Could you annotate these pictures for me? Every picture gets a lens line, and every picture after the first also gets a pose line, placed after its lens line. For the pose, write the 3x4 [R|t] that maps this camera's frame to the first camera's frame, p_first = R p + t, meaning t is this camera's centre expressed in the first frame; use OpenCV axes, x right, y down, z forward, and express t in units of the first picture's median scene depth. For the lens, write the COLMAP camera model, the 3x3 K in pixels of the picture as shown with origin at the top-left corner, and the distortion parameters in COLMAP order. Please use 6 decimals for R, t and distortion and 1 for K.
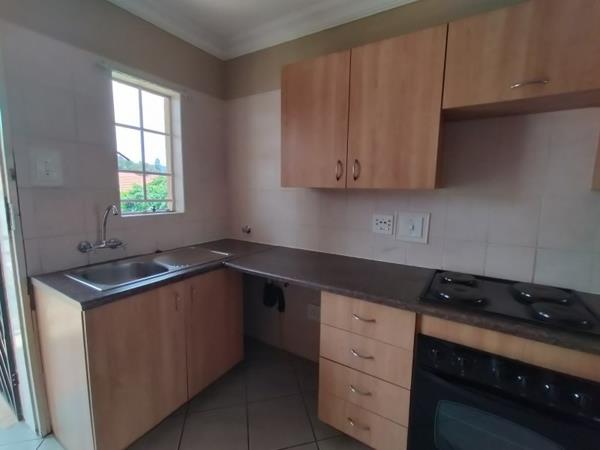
lens RADIAL K [[267.8, 0, 301.9], [0, 267.8, 221.8], [0, 0, 1]] dist [-0.000196, 0.000131]
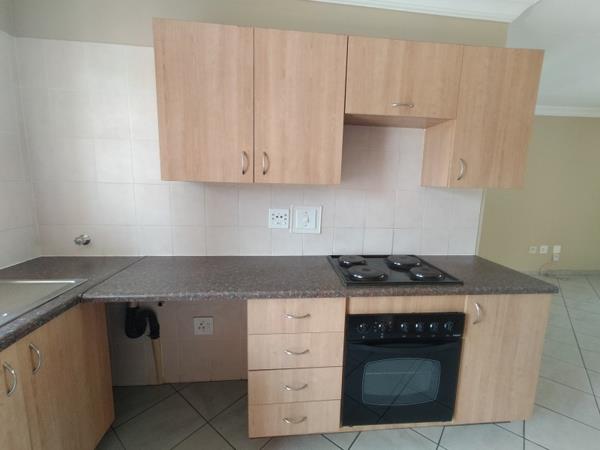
lens RADIAL K [[274.8, 0, 304.3], [0, 274.8, 225.0], [0, 0, 1]] dist [-0.000262, -0.000056]
pose [[0.793599, -0.087449, 0.602123, -0.298012], [0.060165, 0.996046, 0.065362, -0.035945], [-0.605459, -0.015644, 0.795723, 0.157205]]
